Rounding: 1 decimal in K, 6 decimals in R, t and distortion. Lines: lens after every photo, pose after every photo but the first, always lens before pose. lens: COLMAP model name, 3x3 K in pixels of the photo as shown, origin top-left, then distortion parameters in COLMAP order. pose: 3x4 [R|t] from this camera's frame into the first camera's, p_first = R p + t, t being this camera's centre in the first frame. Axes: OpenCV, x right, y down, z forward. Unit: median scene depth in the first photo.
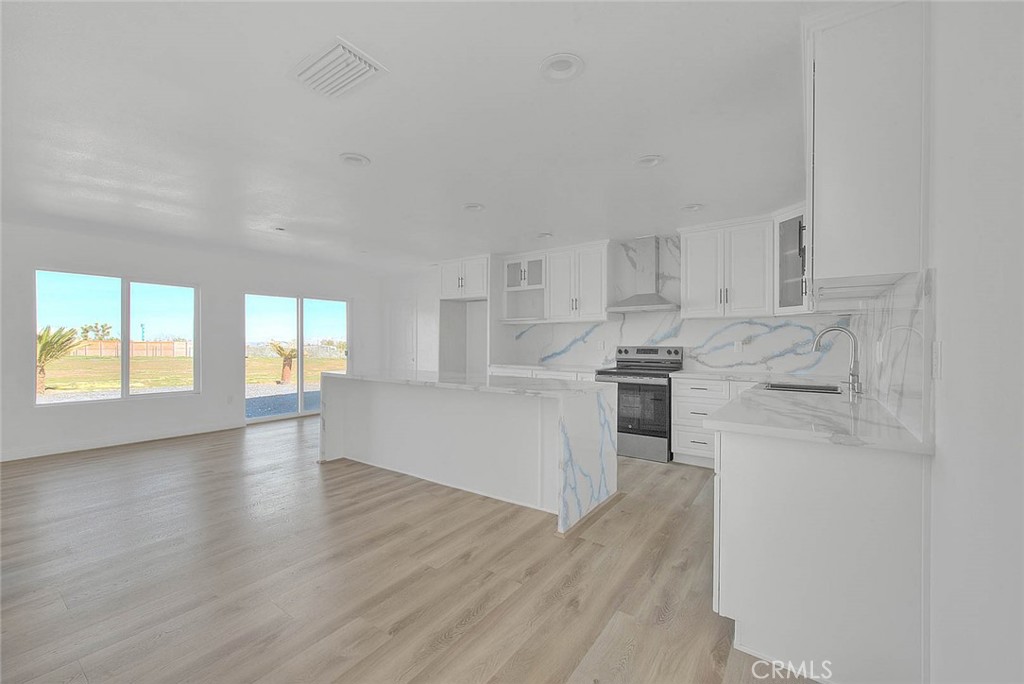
lens RADIAL K [[414.6, 0, 508.1], [0, 414.6, 342.0], [0, 0, 1]] dist [0.000349, -0.000625]
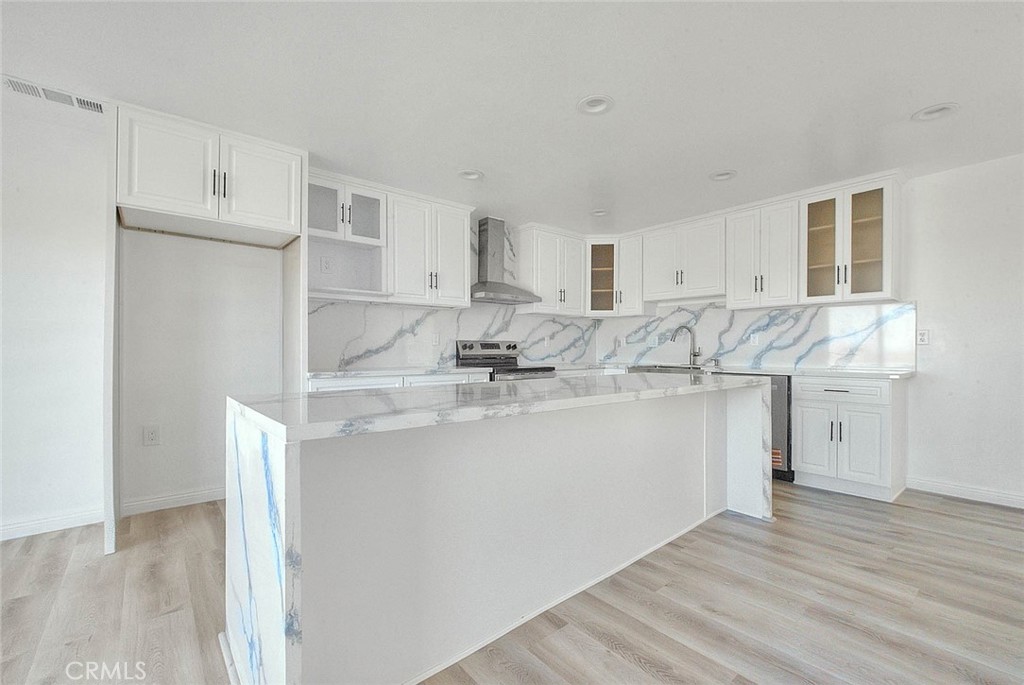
lens RADIAL K [[434.0, 0, 512.0], [0, 434.0, 342.5], [0, 0, 1]] dist [0.001317, -0.000013]
pose [[0.236565, 0.013493, 0.971522, -0.627776], [0.000388, 0.999902, -0.013982, 0.030746], [-0.971616, 0.003684, 0.236536, 0.813581]]
